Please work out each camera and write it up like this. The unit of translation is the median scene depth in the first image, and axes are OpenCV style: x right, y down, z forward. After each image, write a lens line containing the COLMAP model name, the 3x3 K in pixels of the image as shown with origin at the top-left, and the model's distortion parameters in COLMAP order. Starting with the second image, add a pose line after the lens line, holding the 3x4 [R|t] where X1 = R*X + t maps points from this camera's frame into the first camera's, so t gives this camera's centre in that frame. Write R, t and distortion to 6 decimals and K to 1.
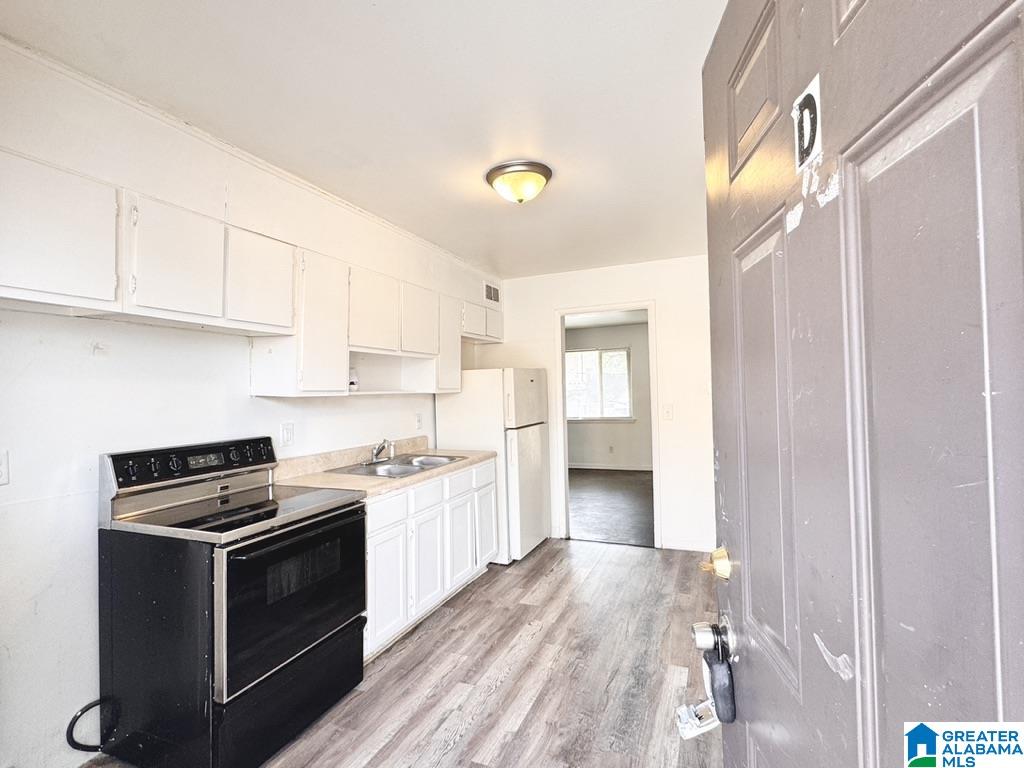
lens RADIAL K [[498.6, 0, 499.9], [0, 498.6, 382.5], [0, 0, 1]] dist [-0.002946, -0.001192]
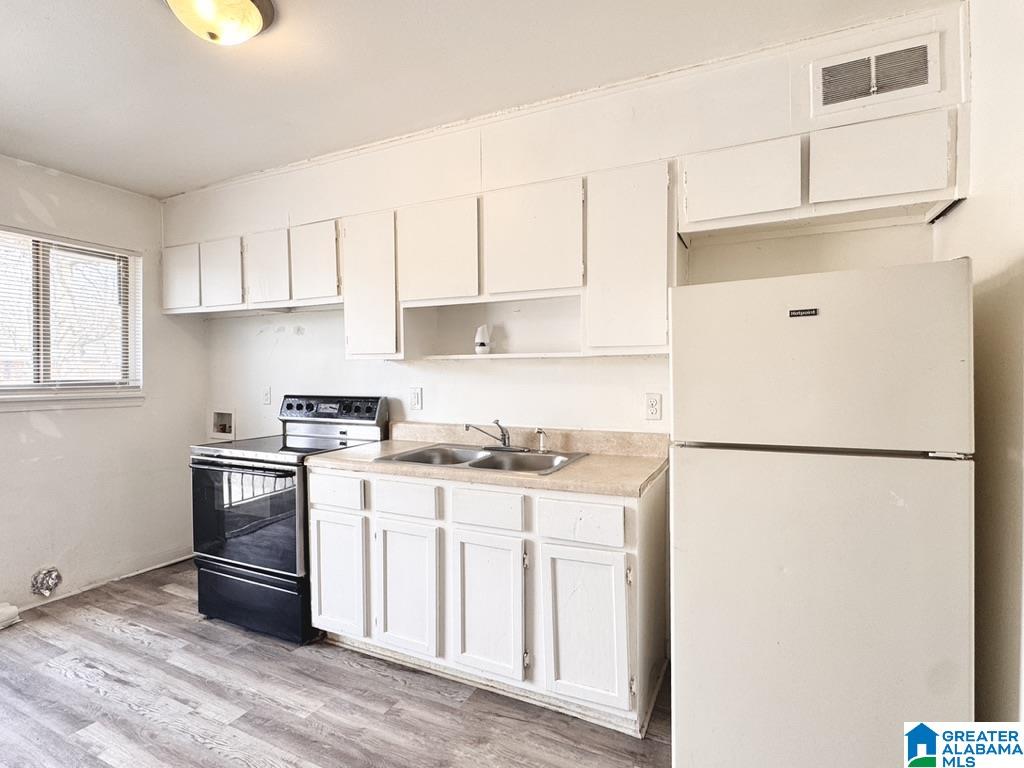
lens RADIAL K [[498.6, 0, 502.6], [0, 498.6, 383.5], [0, 0, 1]] dist [-0.002946, -0.001192]
pose [[-0.024281, 0.030540, -0.999239, 0.628405], [0.012306, 0.999467, 0.030248, 0.049441], [0.999629, -0.011563, -0.024644, 1.303278]]
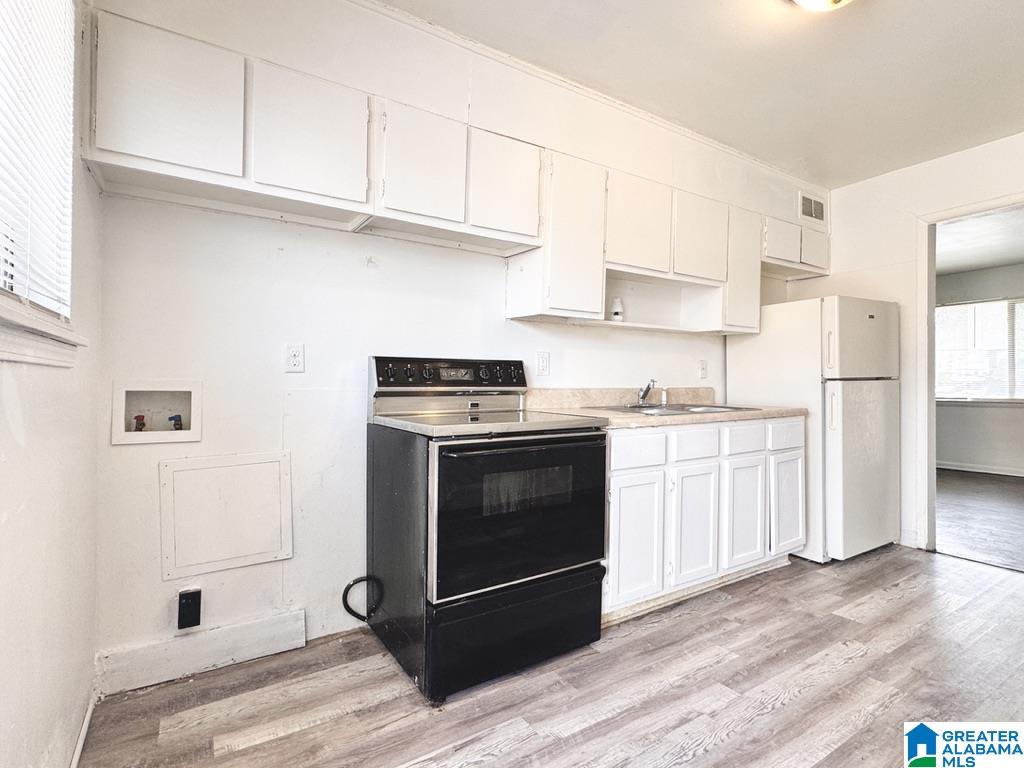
lens RADIAL K [[498.6, 0, 509.6], [0, 498.6, 378.8], [0, 0, 1]] dist [-0.002946, -0.001192]
pose [[0.827642, 0.025067, -0.560696, 0.058463], [-0.016319, 0.999655, 0.020603, 0.124692], [0.561019, -0.007902, 0.827765, 0.191772]]
